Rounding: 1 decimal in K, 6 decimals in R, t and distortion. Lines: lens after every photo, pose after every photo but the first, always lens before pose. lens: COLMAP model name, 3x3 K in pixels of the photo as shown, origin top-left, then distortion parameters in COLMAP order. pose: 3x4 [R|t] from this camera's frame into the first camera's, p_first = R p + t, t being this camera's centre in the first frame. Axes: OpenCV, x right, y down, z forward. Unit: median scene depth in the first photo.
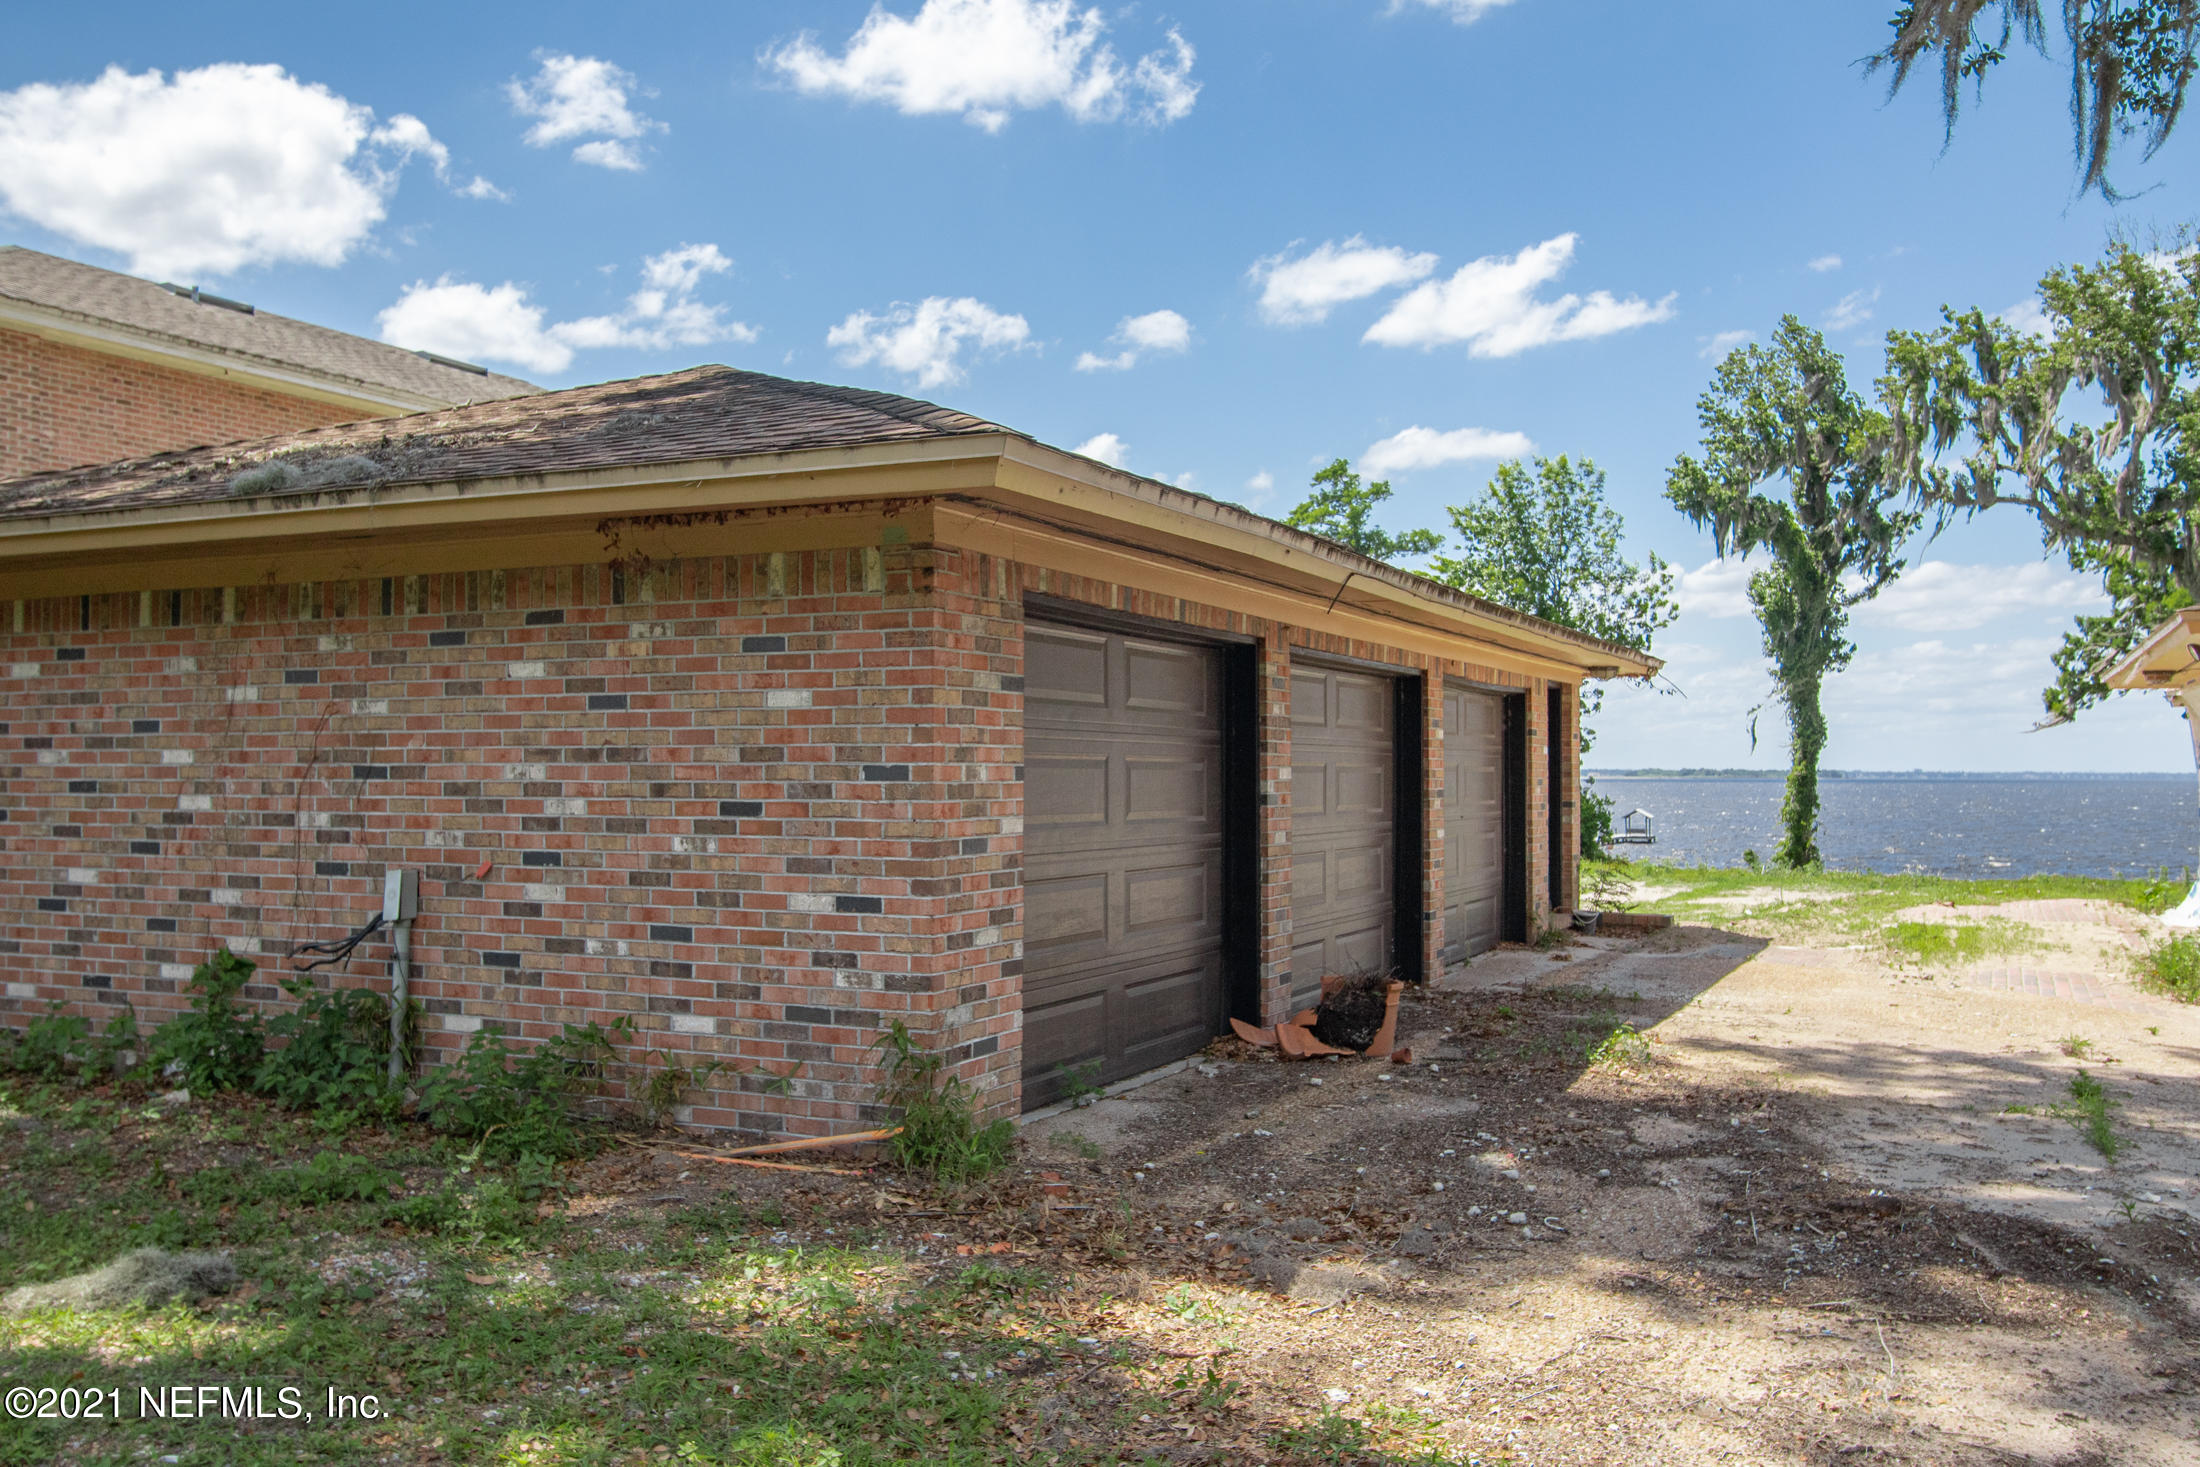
lens RADIAL K [[1858.8, 0, 1092.1], [0, 1858.8, 729.6], [0, 0, 1]] dist [0.026135, 0.012810]
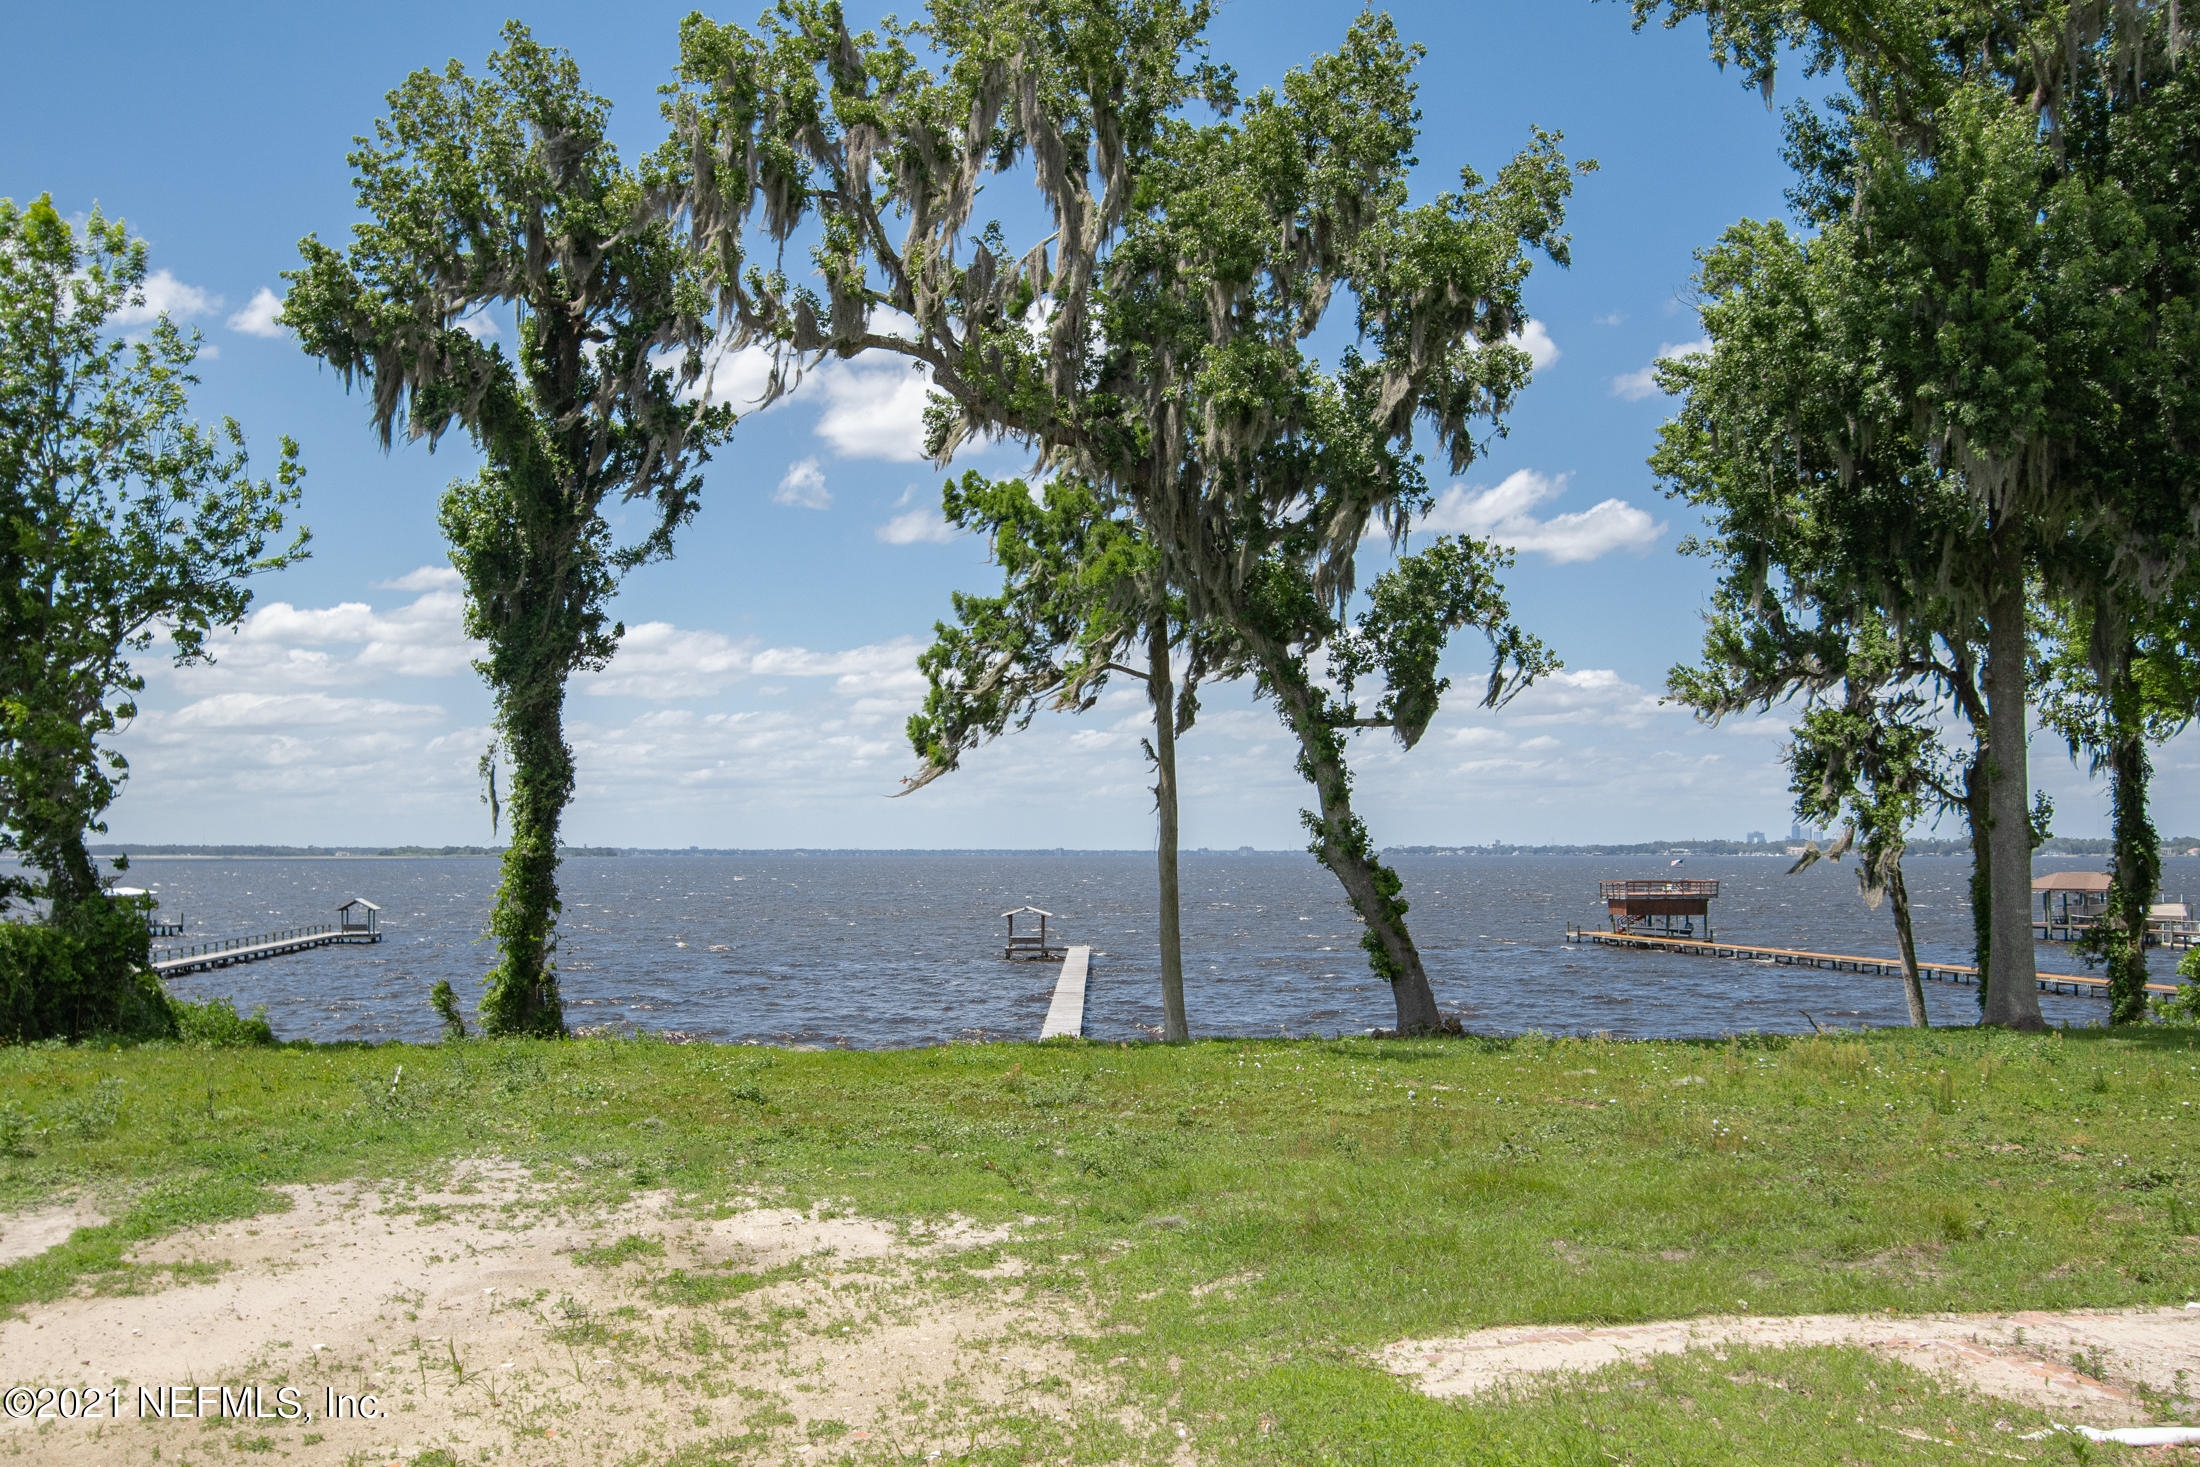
lens RADIAL K [[2180.4, 0, 1097.9], [0, 2180.4, 738.4], [0, 0, 1]] dist [-0.009636, 0.000000]
pose [[0.826533, 0.024321, 0.562363, 0.157189], [-0.008187, 0.999480, -0.031194, 0.009472], [-0.562829, 0.021179, 0.826302, 0.374106]]
